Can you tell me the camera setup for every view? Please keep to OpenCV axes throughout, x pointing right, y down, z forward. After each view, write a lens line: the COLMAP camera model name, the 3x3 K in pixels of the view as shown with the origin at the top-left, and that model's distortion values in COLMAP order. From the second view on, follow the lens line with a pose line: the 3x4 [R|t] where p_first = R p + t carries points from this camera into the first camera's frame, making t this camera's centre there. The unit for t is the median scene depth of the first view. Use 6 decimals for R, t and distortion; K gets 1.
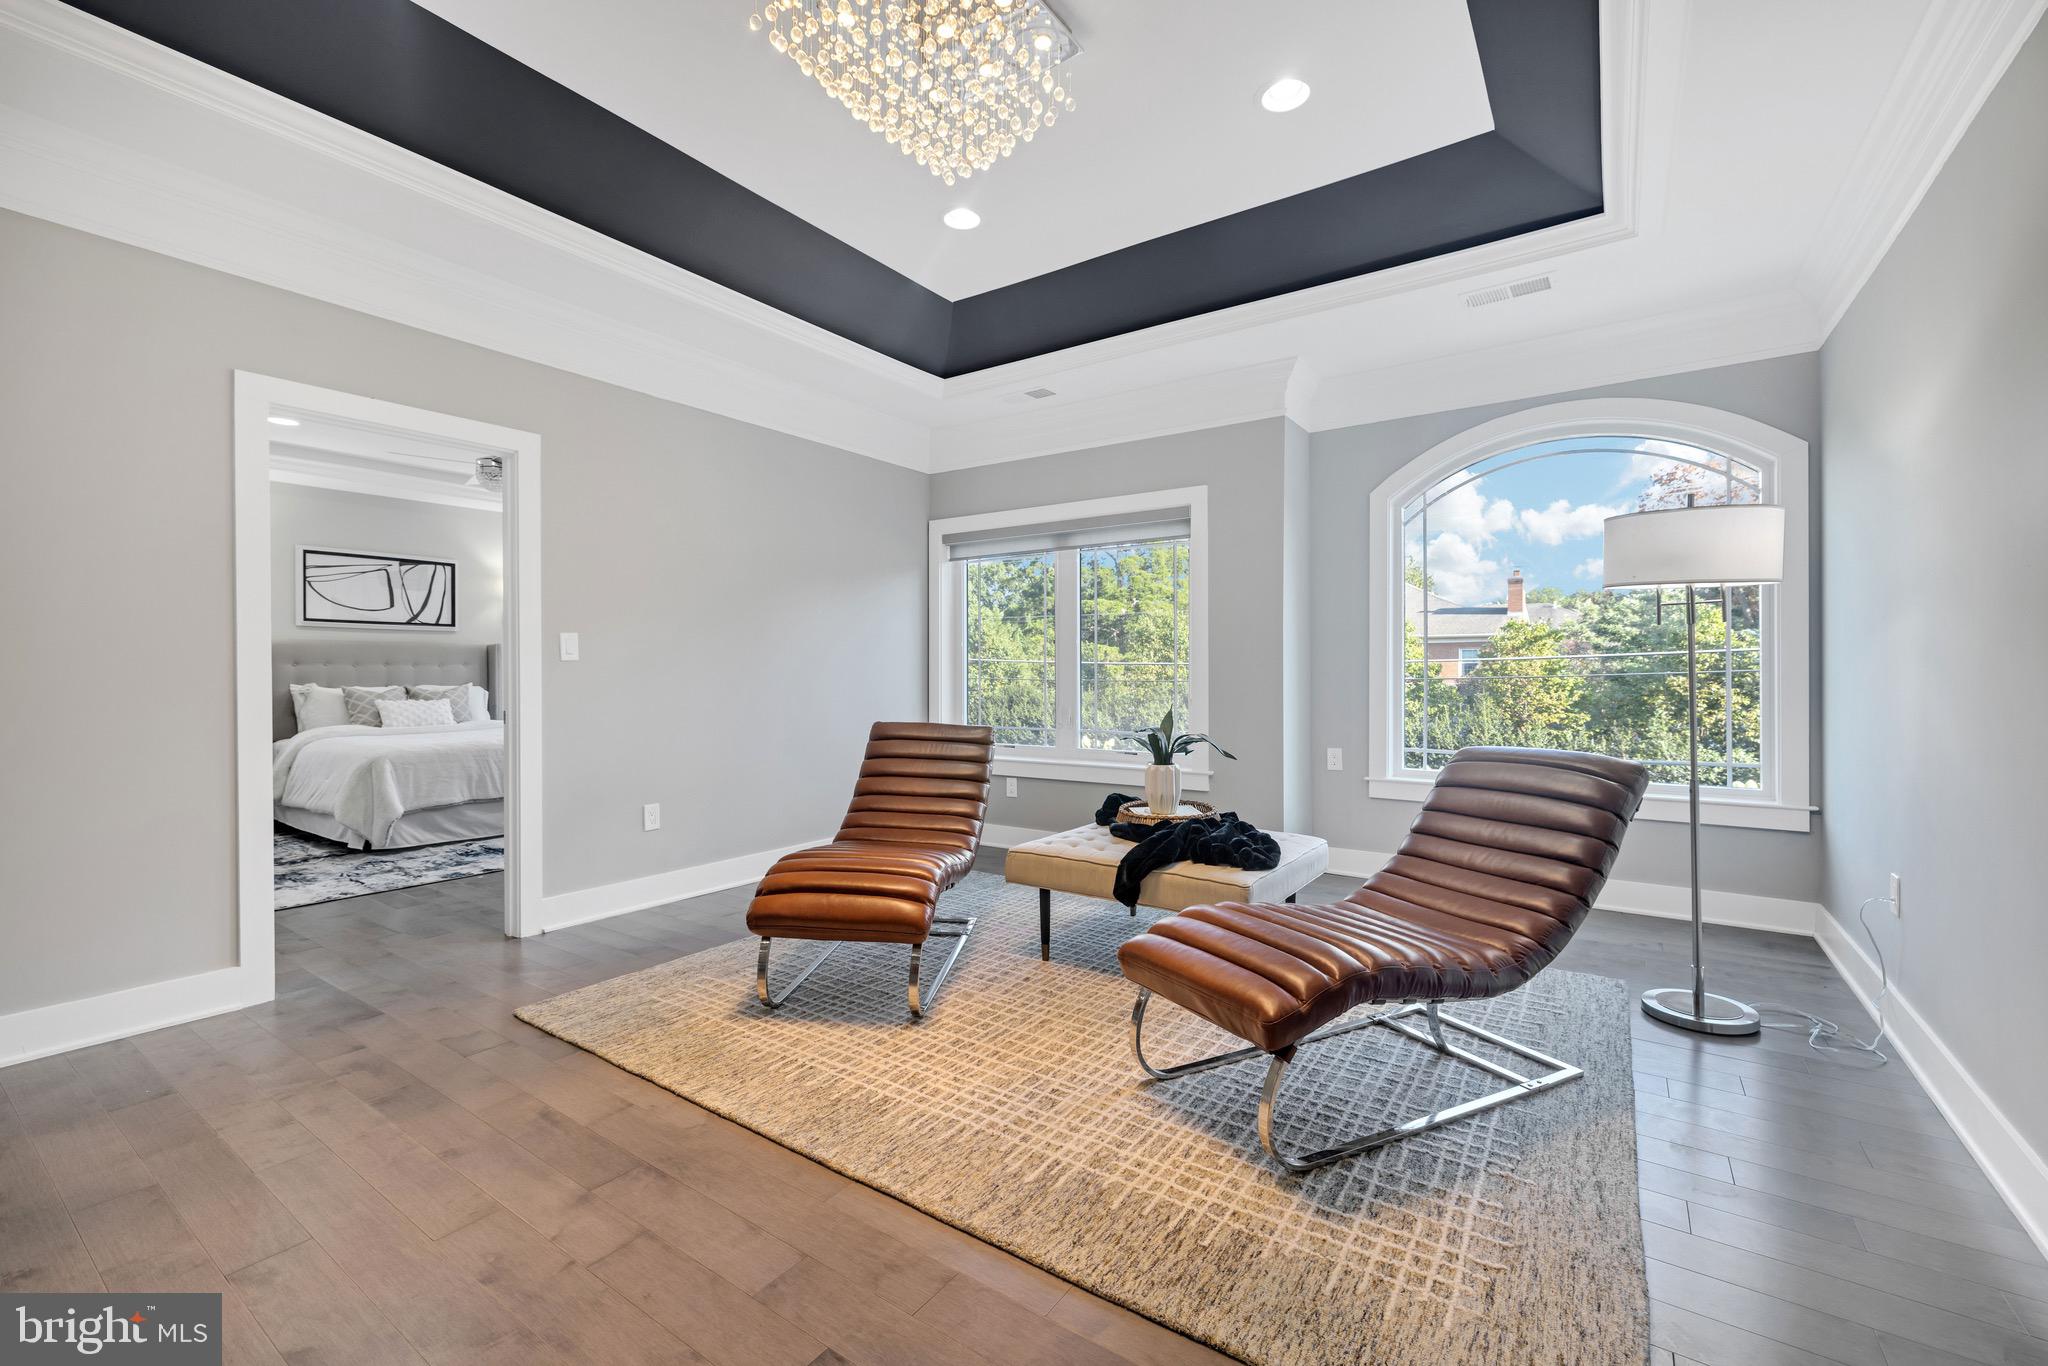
lens RADIAL K [[848.6, 0, 1019.6], [0, 848.6, 671.0], [0, 0, 1]] dist [-0.002500, -0.000136]
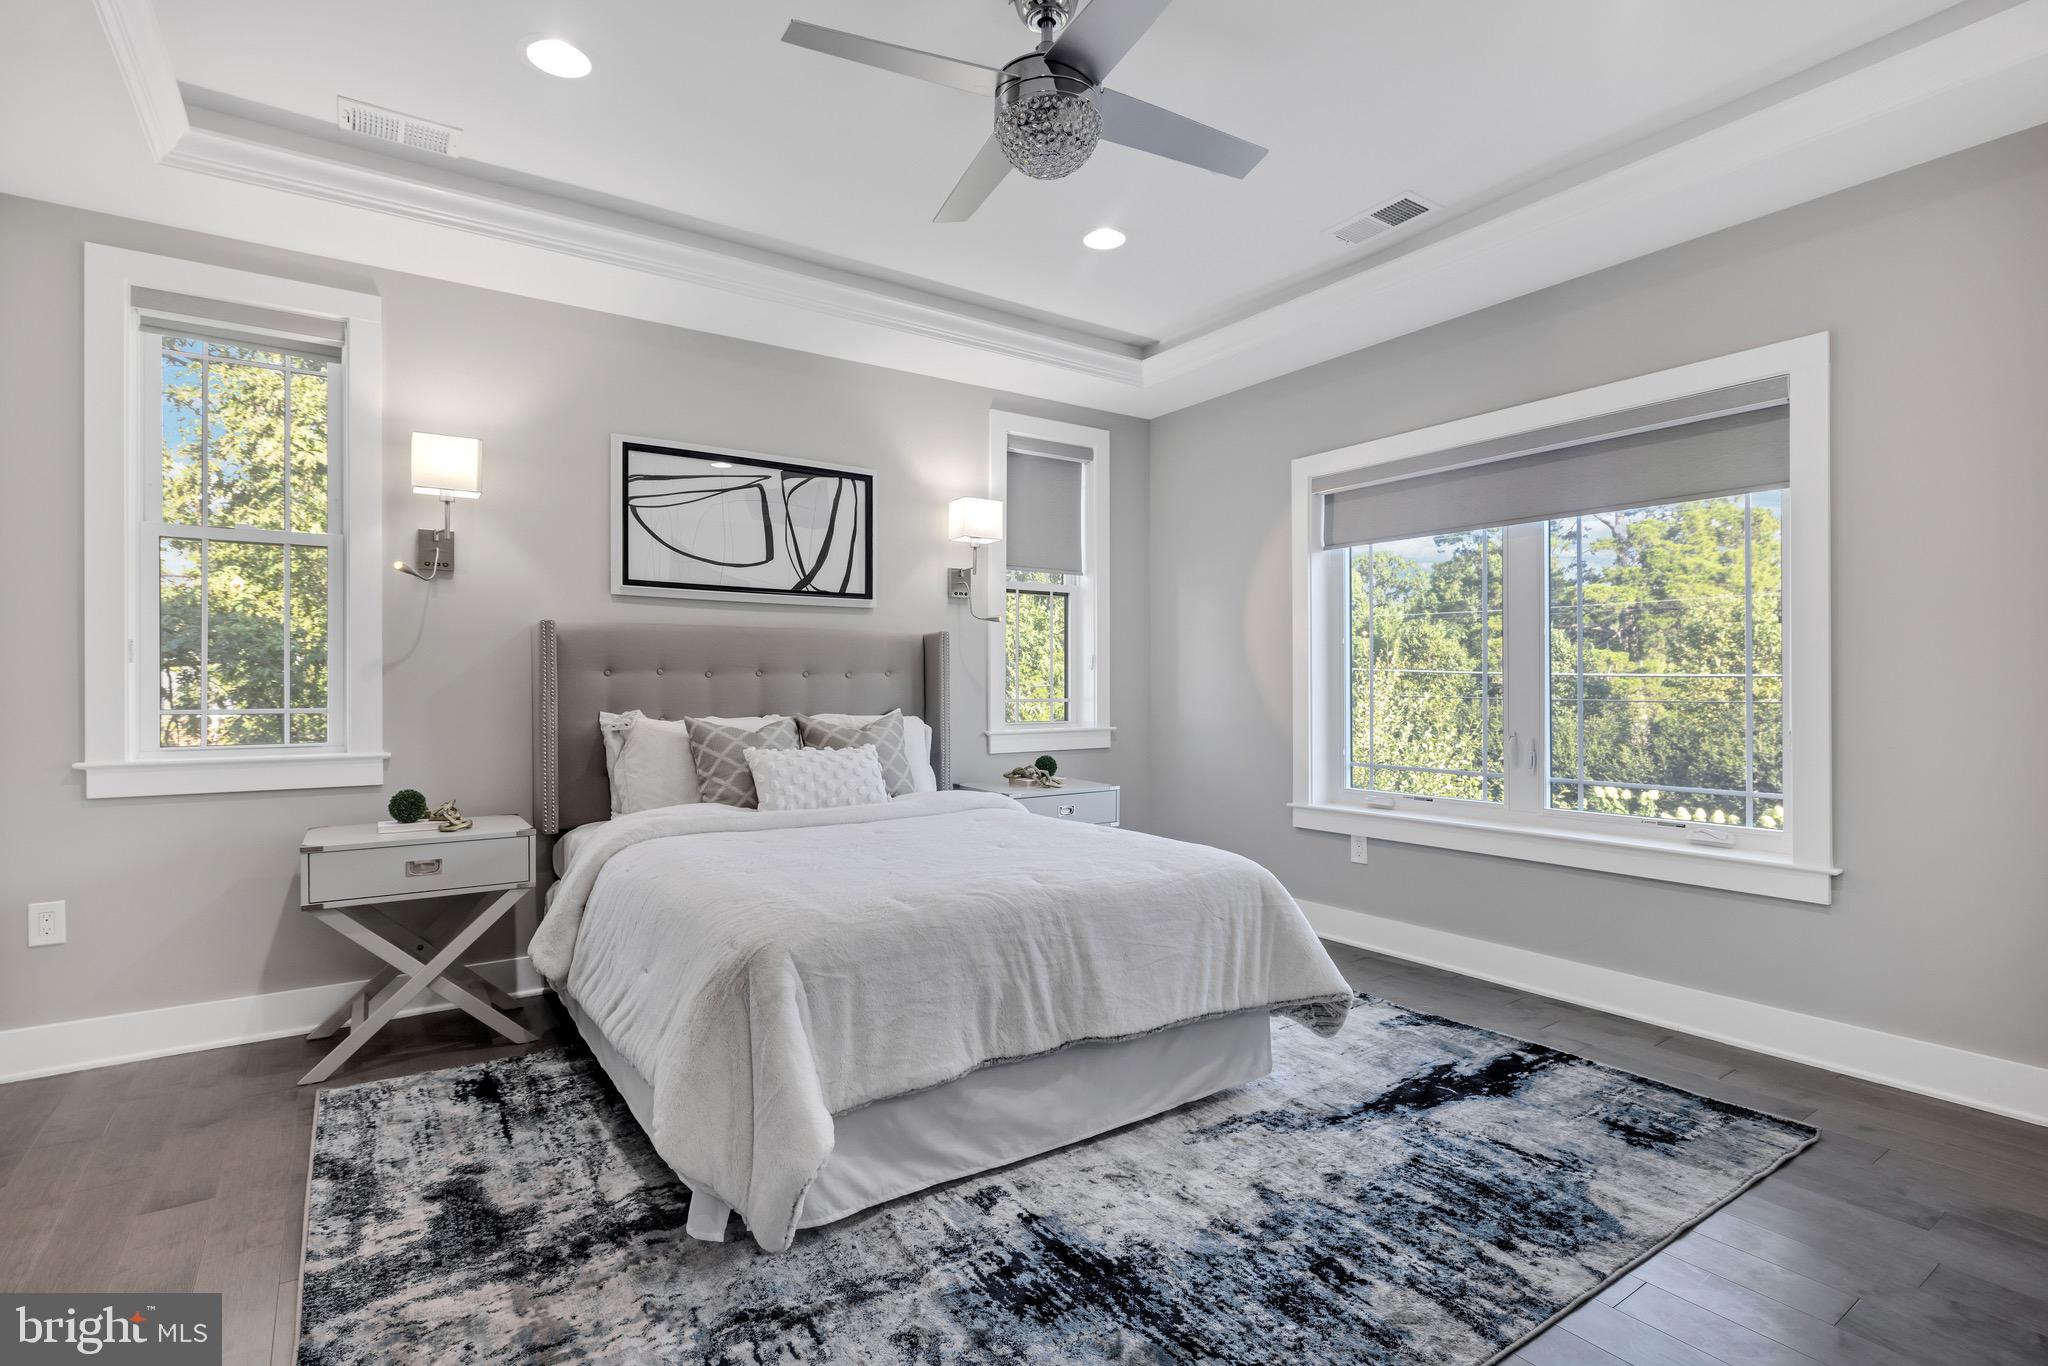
lens RADIAL K [[953.1, 0, 1028.8], [0, 953.1, 680.0], [0, 0, 1]] dist [-0.004943, -0.000540]
pose [[0.941762, -0.000633, -0.336279, -0.402429], [-0.001543, 0.999980, -0.006203, -0.000055], [0.336276, 0.006360, 0.941742, 0.514959]]
